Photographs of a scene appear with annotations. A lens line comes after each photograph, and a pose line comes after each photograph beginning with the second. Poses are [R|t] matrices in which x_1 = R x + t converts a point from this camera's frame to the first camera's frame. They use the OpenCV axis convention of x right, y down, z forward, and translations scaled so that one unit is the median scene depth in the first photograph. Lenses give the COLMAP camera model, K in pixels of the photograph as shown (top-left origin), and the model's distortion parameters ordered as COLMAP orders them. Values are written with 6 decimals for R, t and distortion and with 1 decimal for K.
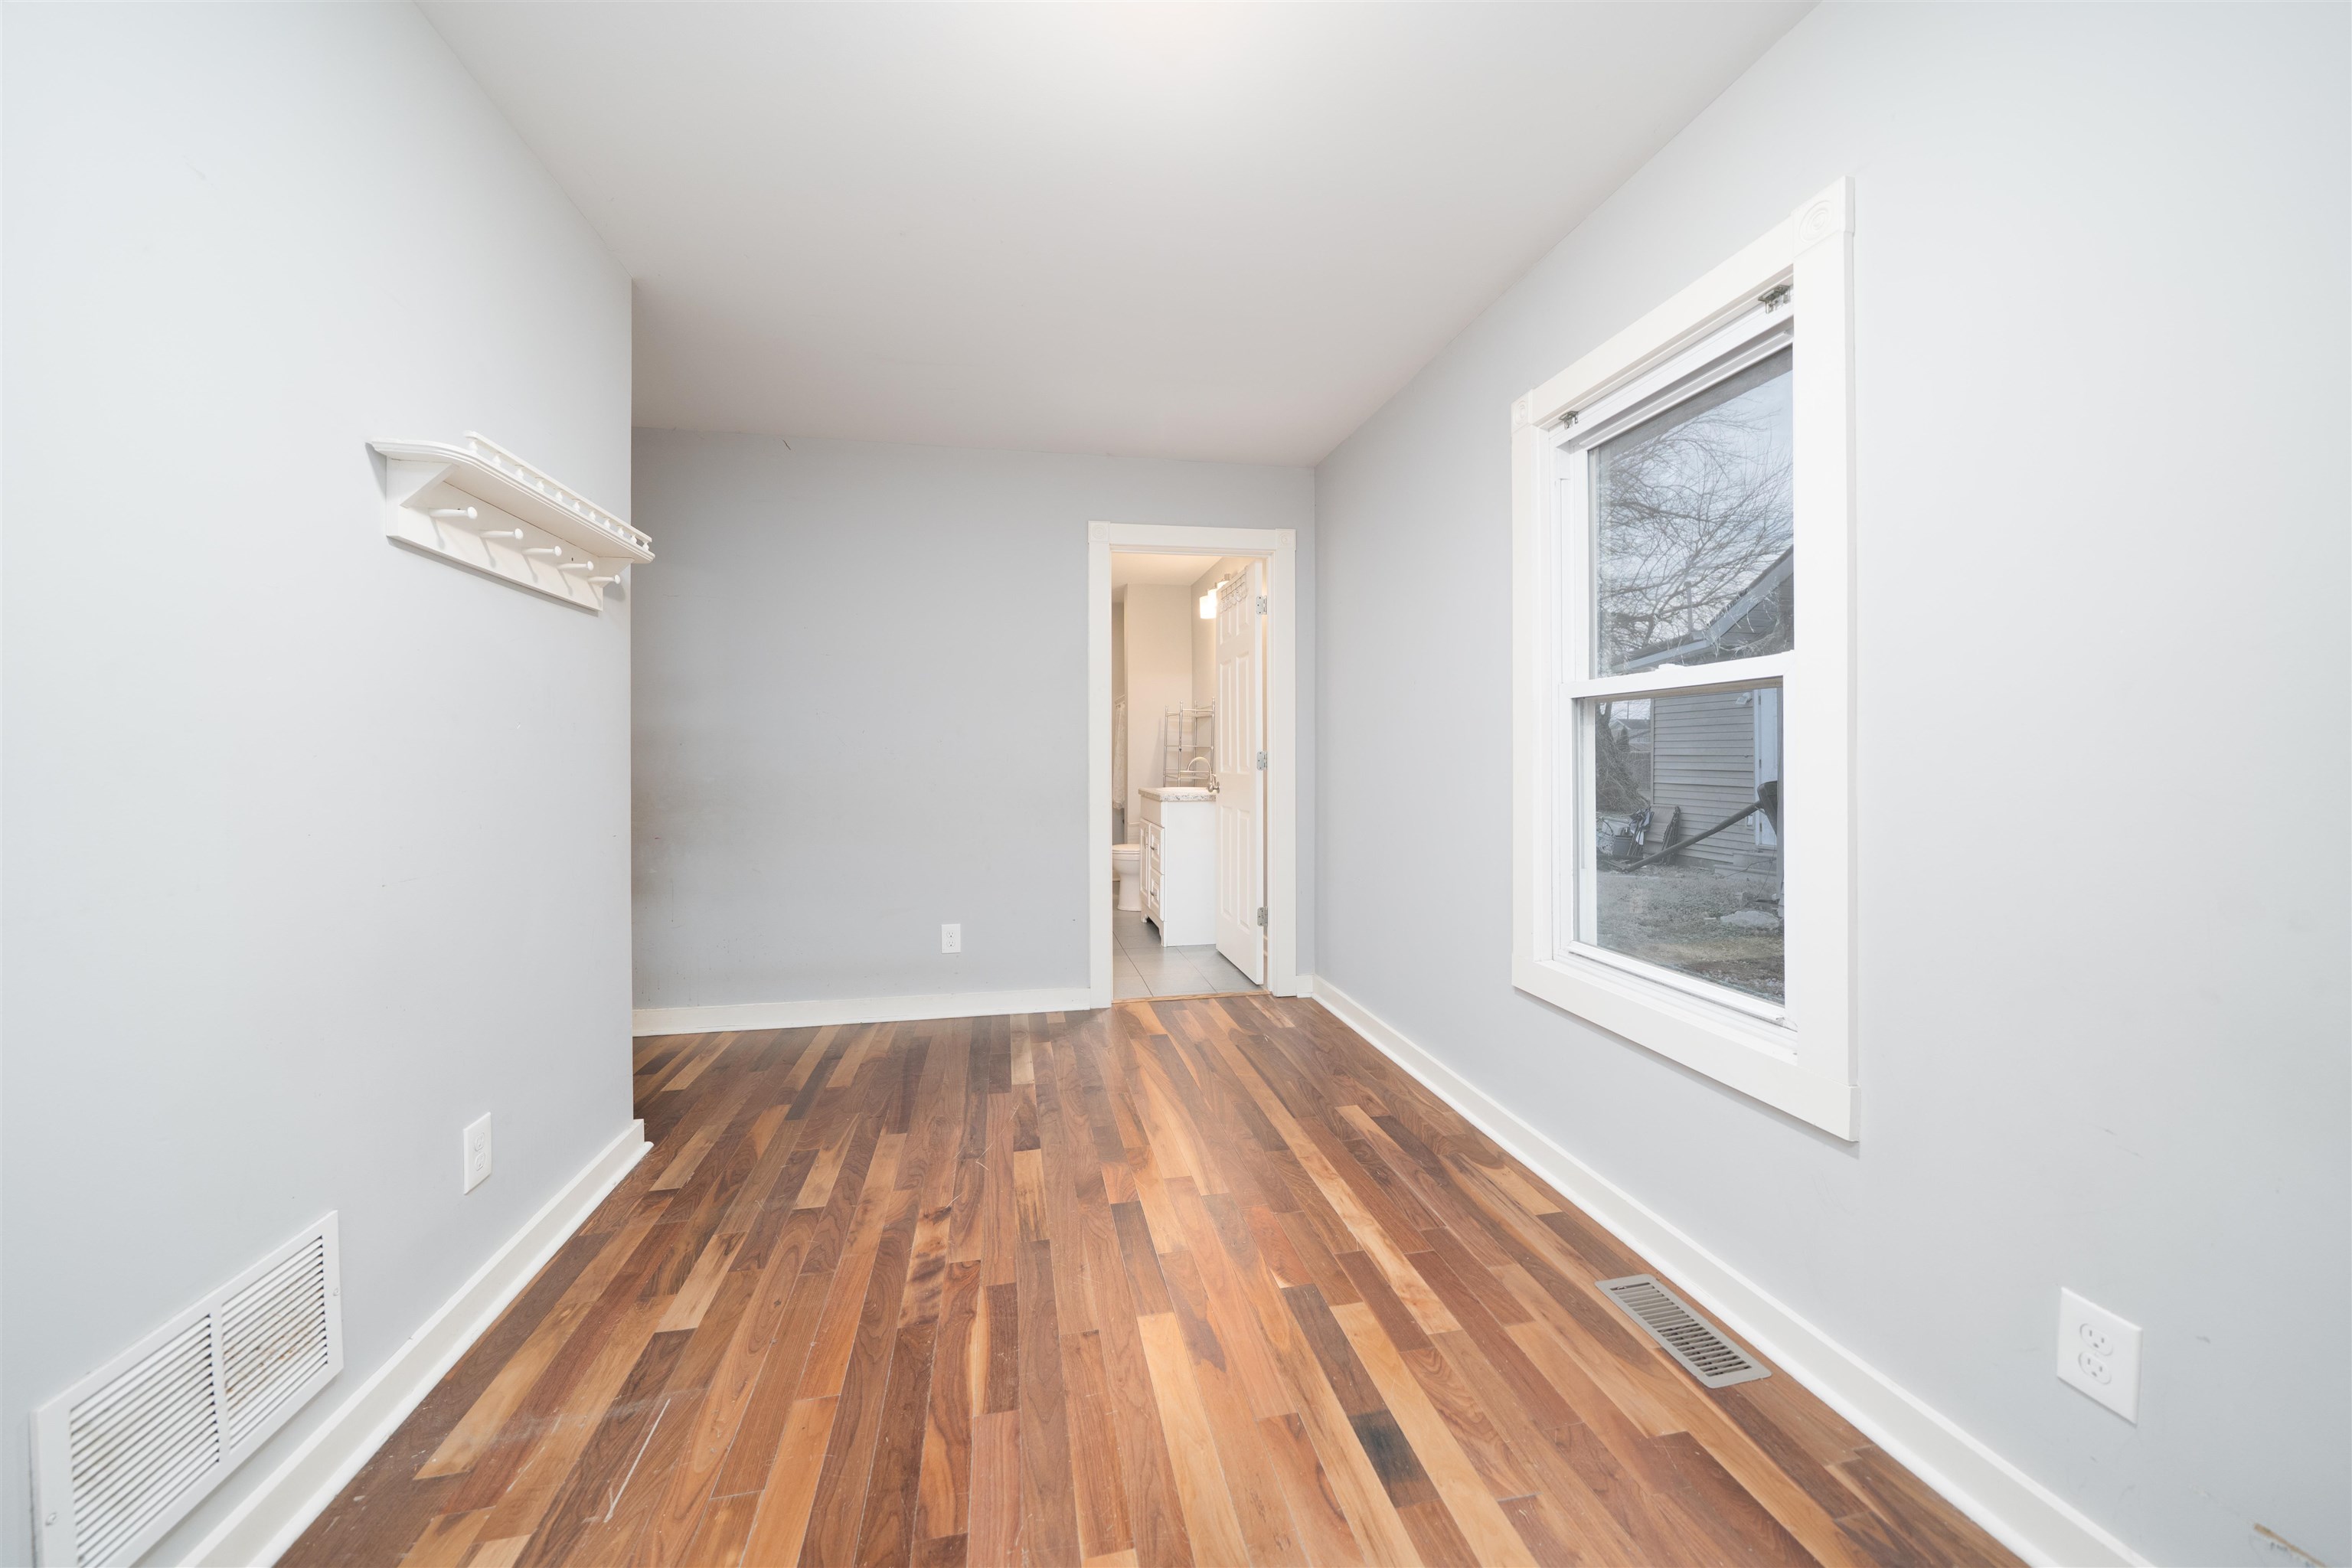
lens RADIAL K [[806.0, 0, 1163.8], [0, 806.0, 753.0], [0, 0, 1]] dist [-0.005818, 0.000005]
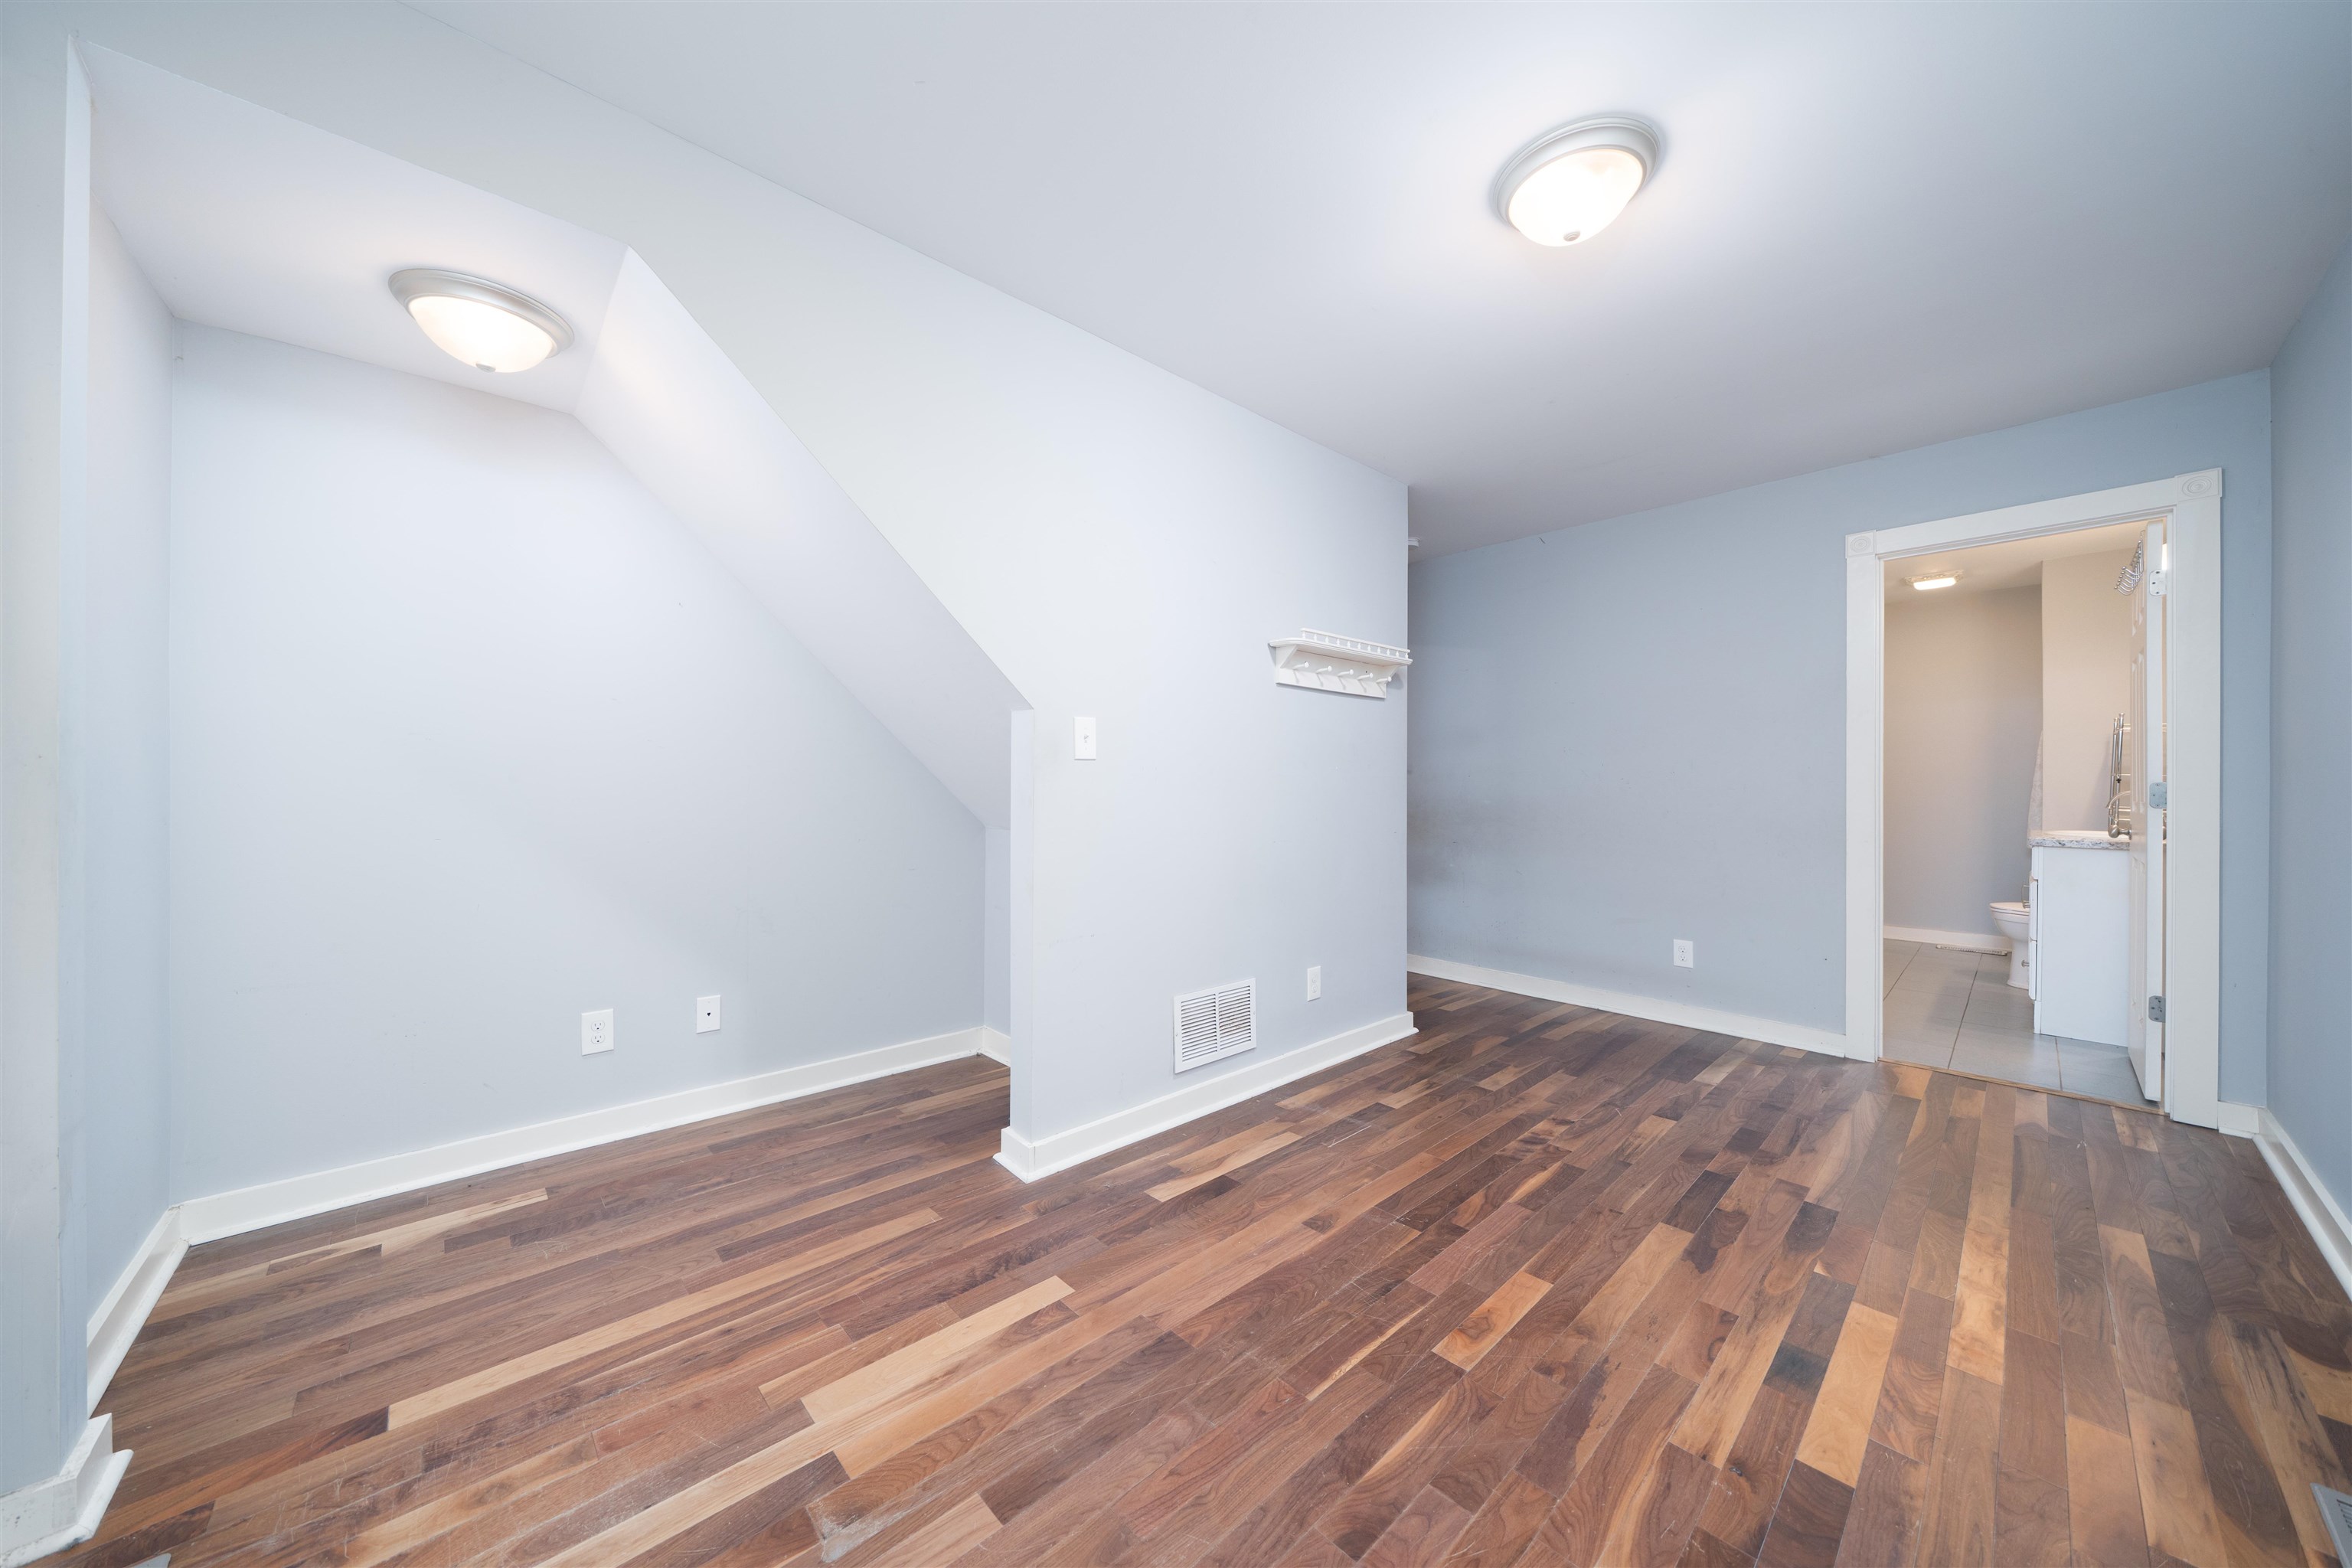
lens RADIAL K [[806.0, 0, 1181.6], [0, 806.0, 784.1], [0, 0, 1]] dist [-0.005818, 0.000005]
pose [[0.528847, 0.003081, -0.848712, 0.476993], [-0.003948, 0.999992, 0.001170, 0.004001], [0.848708, 0.002732, 0.528855, -0.239997]]
